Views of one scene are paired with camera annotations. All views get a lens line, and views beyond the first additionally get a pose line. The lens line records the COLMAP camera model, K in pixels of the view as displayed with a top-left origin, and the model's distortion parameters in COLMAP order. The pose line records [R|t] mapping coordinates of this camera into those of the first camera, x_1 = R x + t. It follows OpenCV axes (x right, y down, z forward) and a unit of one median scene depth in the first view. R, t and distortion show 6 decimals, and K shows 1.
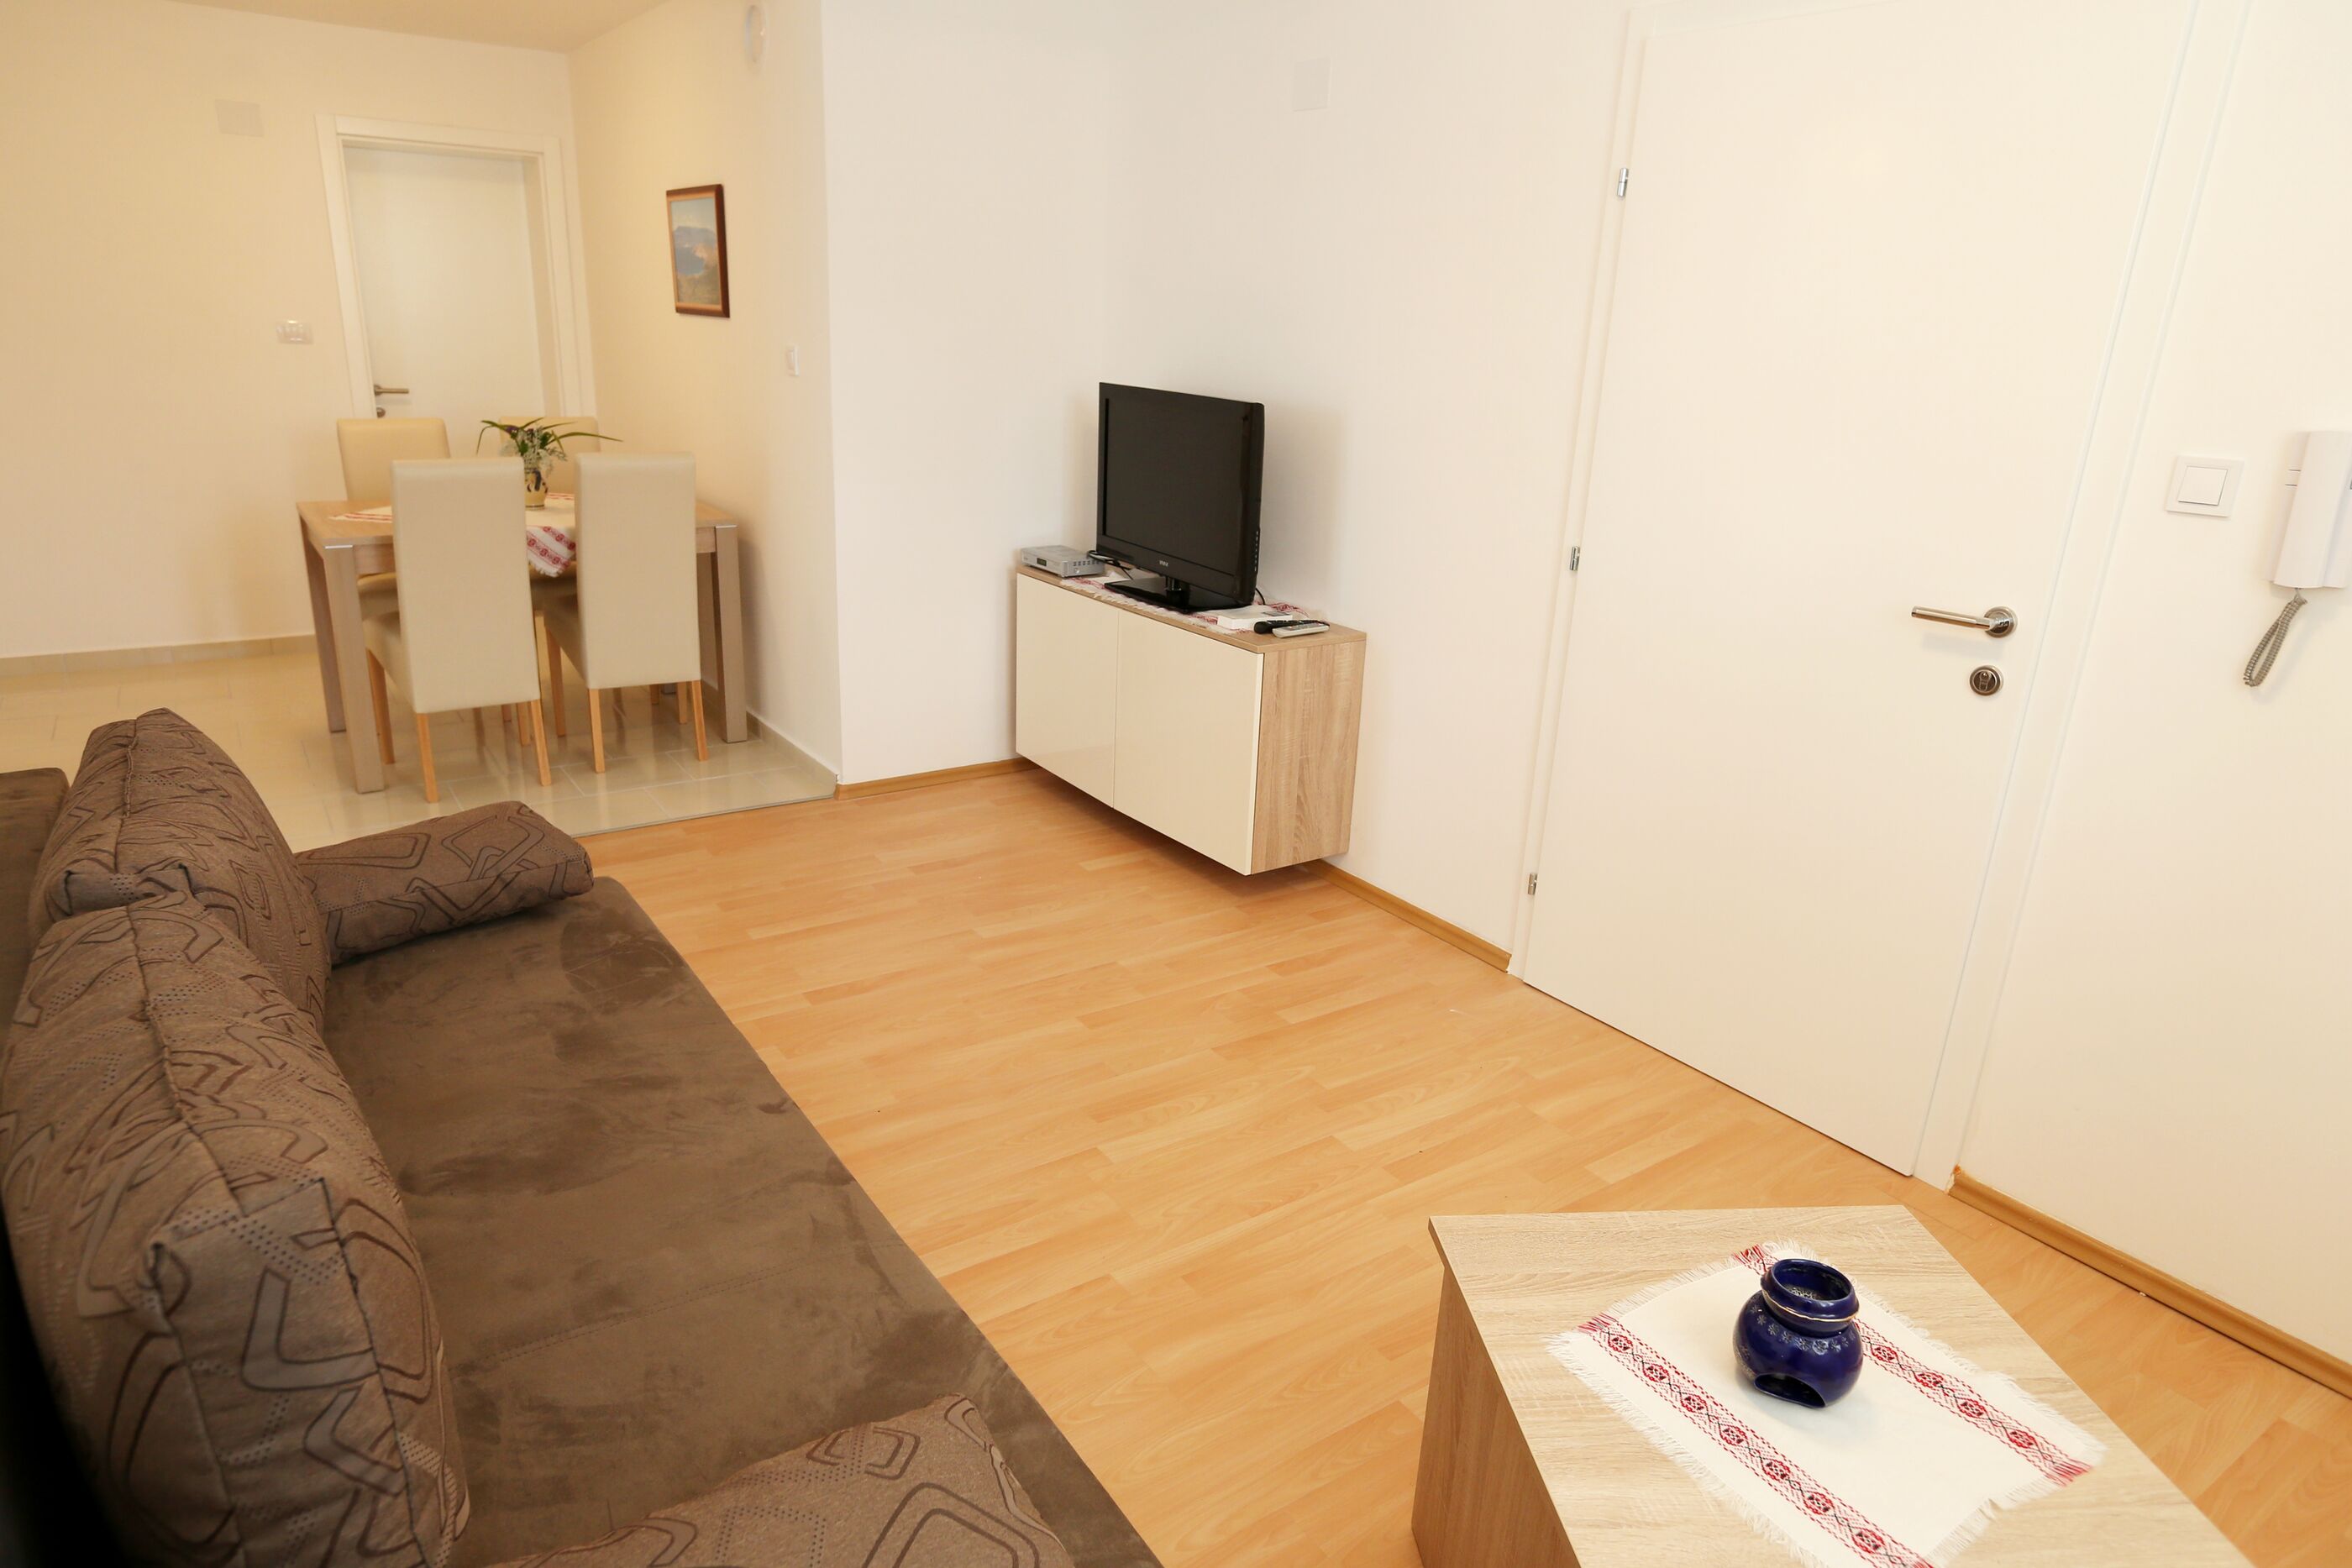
lens RADIAL K [[1452.5, 0, 1116.5], [0, 1452.5, 768.6], [0, 0, 1]] dist [-0.003533, -0.000945]
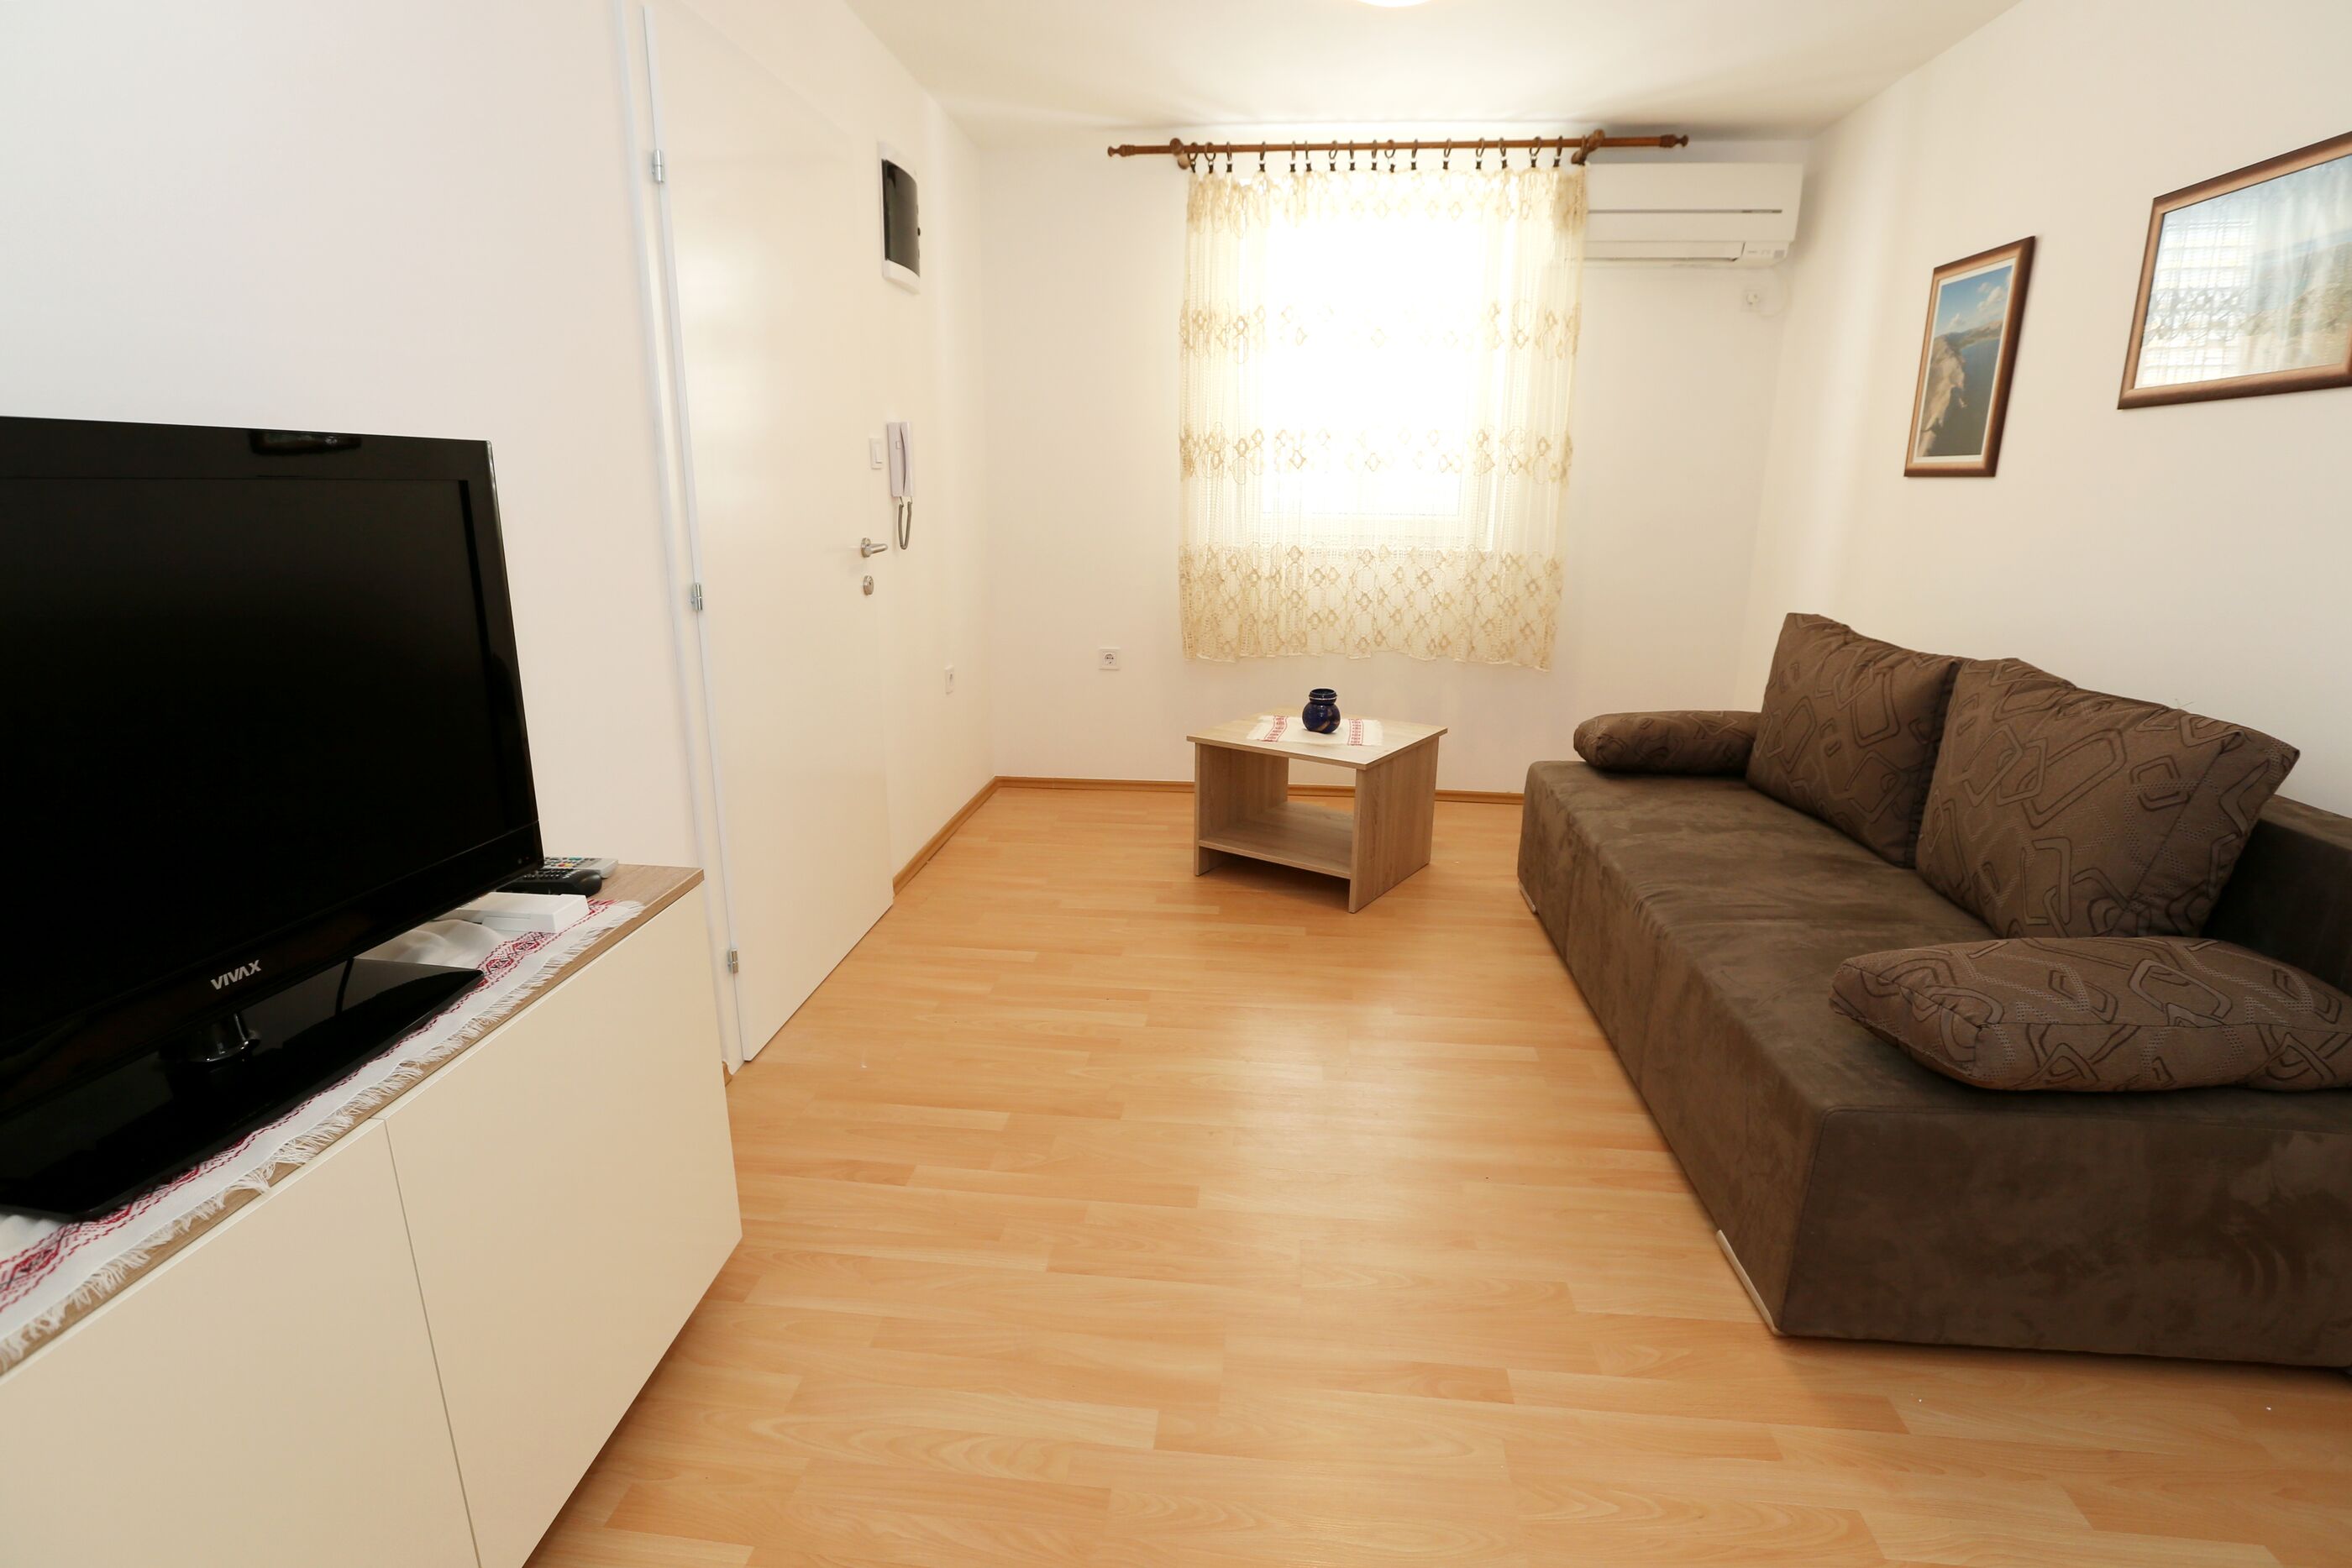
lens RADIAL K [[1112.6, 0, 1186.7], [0, 1112.6, 774.3], [0, 0, 1]] dist [-0.044965, 0.015172]
pose [[-0.782502, -0.207652, 0.587002, -0.329069], [0.150843, 0.851446, 0.502280, -0.336763], [-0.604101, 0.481580, -0.634935, 1.261627]]
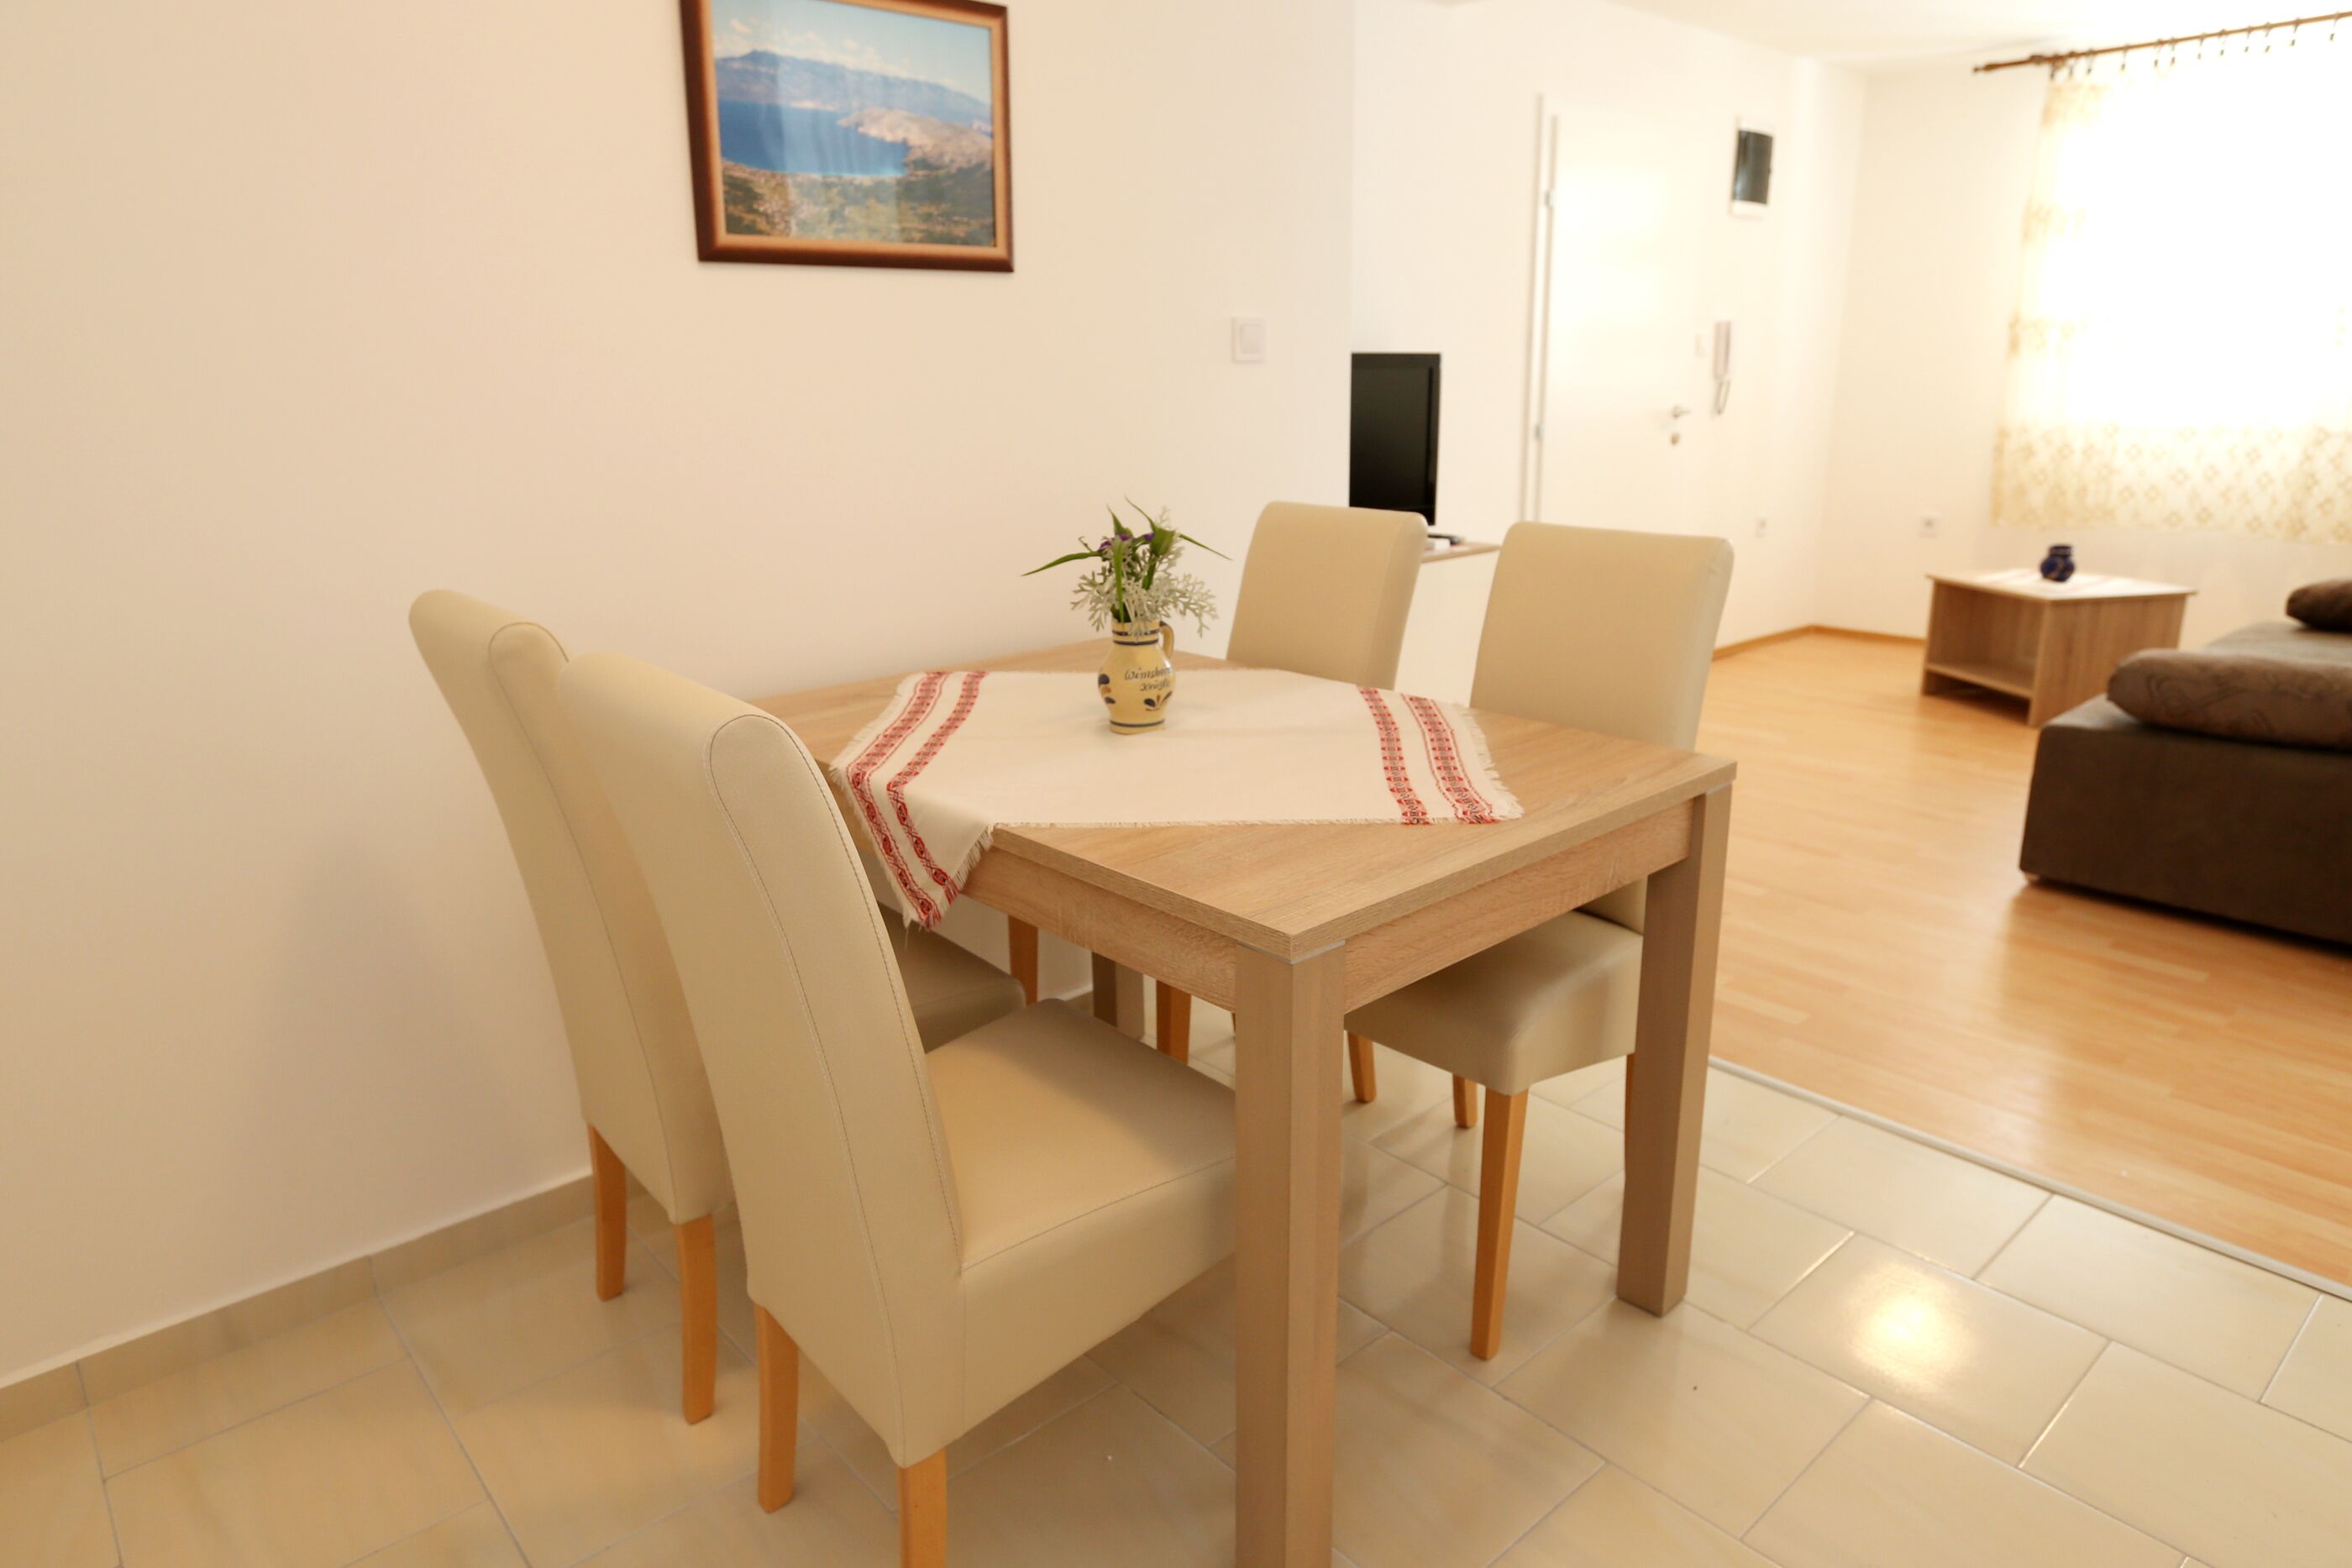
lens RADIAL K [[1518.8, 0, 1167.7], [0, 1518.8, 791.4], [0, 0, 1]] dist [-0.032732, 0.023907]
pose [[-0.155435, -0.310797, 0.937681, -1.275885], [0.310062, 0.885898, 0.345032, -0.483952], [-0.937924, 0.344369, -0.041334, 1.547561]]
